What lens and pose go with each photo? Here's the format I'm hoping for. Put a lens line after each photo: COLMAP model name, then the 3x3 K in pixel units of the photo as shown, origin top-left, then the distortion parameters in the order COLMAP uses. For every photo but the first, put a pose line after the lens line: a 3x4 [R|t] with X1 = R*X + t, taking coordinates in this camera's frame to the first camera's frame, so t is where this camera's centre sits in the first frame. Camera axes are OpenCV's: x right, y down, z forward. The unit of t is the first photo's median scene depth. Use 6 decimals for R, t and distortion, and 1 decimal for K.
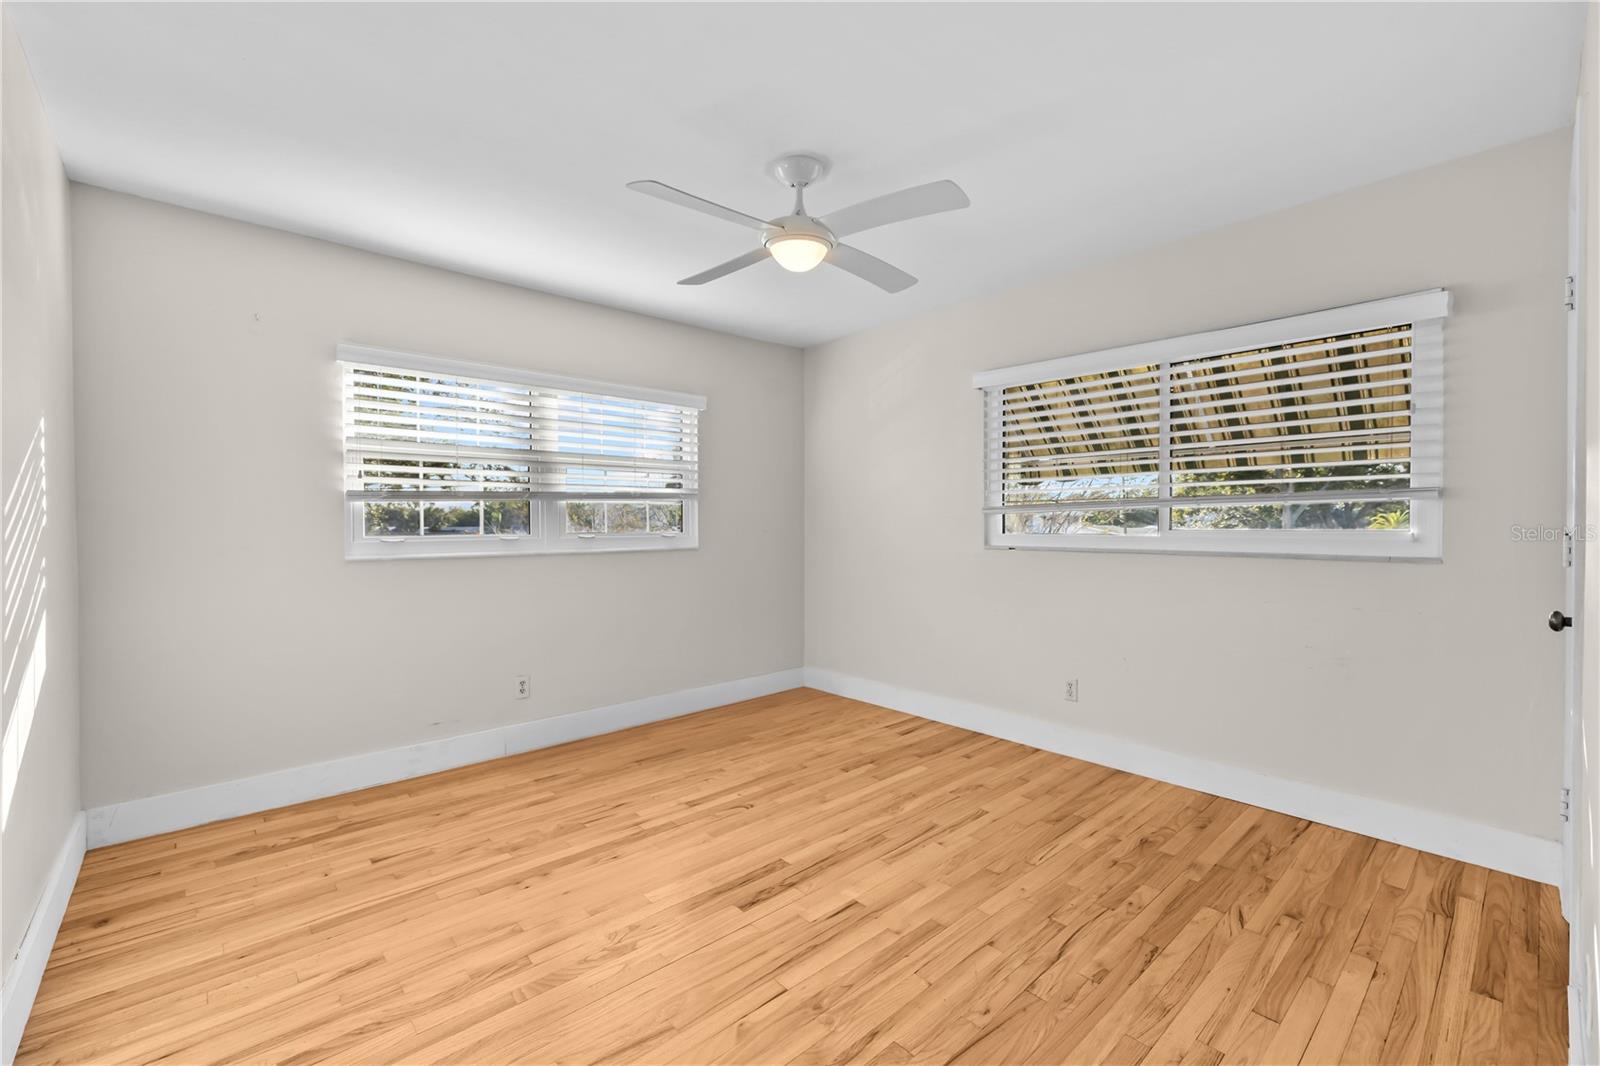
lens RADIAL K [[681.2, 0, 820.0], [0, 681.2, 527.6], [0, 0, 1]] dist [-0.000568, -0.000075]
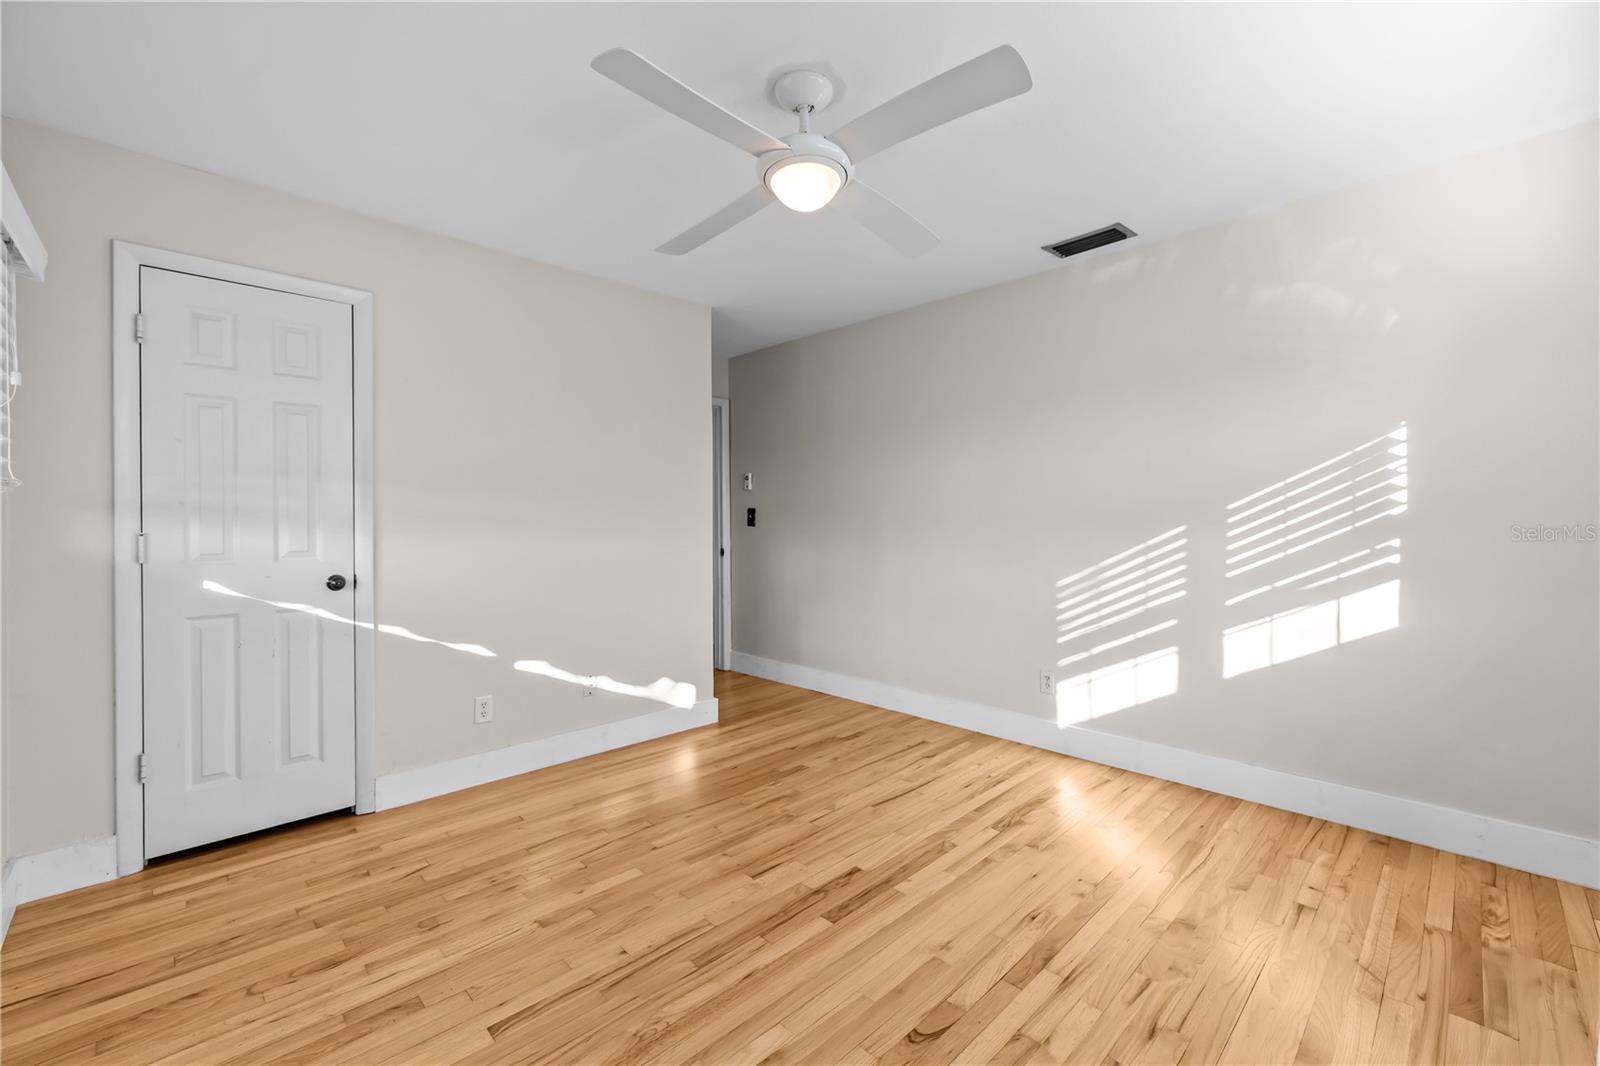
lens RADIAL K [[667.1, 0, 803.4], [0, 667.1, 522.4], [0, 0, 1]] dist [0.000946, 0.000199]
pose [[-0.999867, 0.008272, -0.014052, -0.012076], [0.008151, 0.999930, 0.008610, -0.007999], [0.014122, 0.008494, -0.999864, 1.657010]]
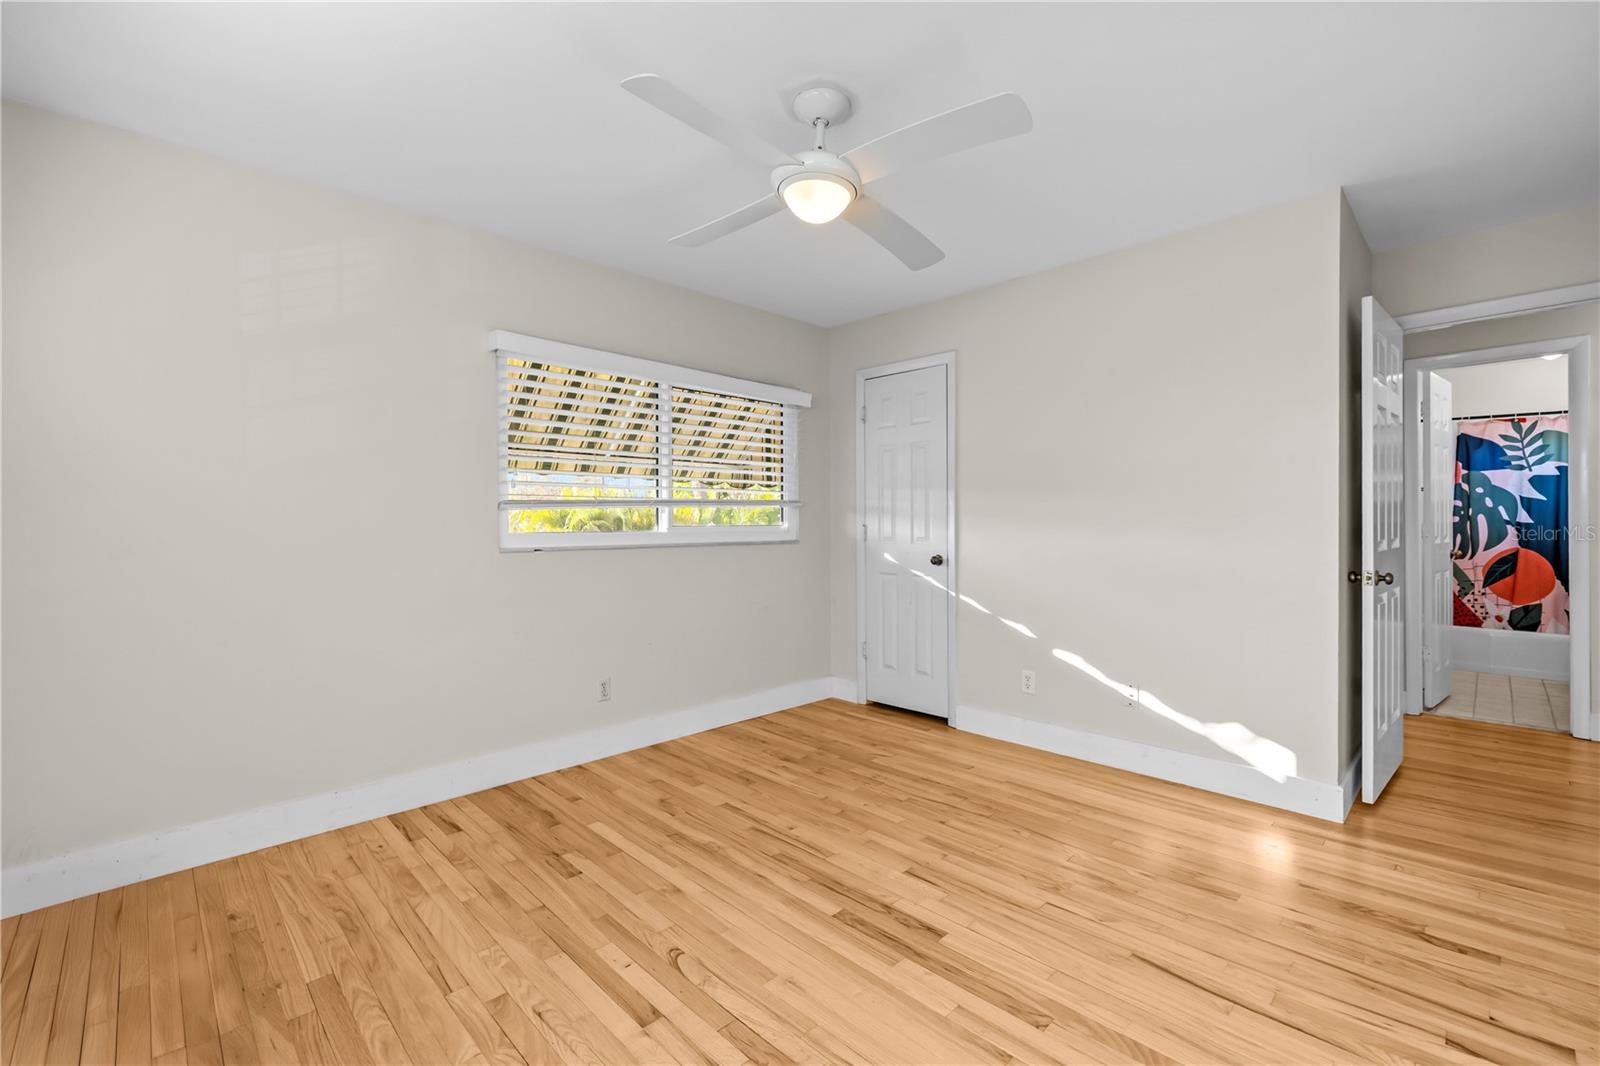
lens RADIAL K [[676.1, 0, 808.6], [0, 676.1, 522.4], [0, 0, 1]] dist [0.000960, 0.000273]
pose [[-0.033753, 0.002608, 0.999427, -0.819860], [0.010972, 0.999937, -0.002239, 0.000817], [-0.999370, 0.010890, -0.033780, 0.964614]]
